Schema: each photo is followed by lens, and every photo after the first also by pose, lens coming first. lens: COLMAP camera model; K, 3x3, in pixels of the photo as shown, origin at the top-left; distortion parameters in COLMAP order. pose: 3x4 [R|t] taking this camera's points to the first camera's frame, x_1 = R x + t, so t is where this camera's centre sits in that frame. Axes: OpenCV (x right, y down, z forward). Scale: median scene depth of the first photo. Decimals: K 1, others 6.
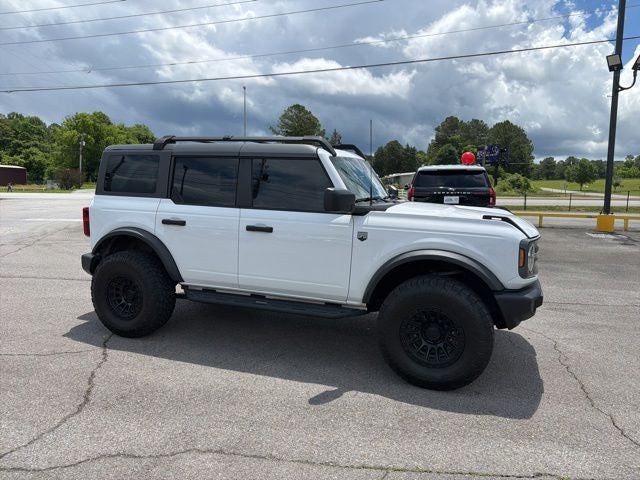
lens RADIAL K [[448.5, 0, 322.5], [0, 448.5, 234.9], [0, 0, 1]] dist [0.039477, -0.054035]
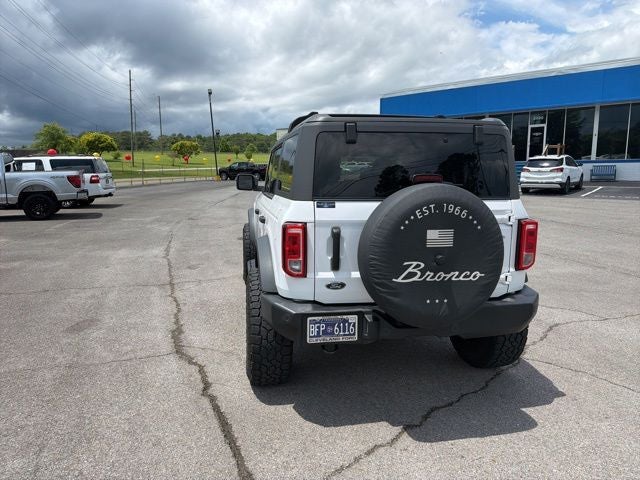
lens RADIAL K [[448.5, 0, 320.9], [0, 448.5, 240.1], [0, 0, 1]] dist [0.039477, -0.054035]
pose [[-0.518520, -0.144792, 0.842717, -1.141173], [0.093982, 0.969937, 0.224477, -0.253756], [-0.849885, 0.195596, -0.489324, 1.974197]]
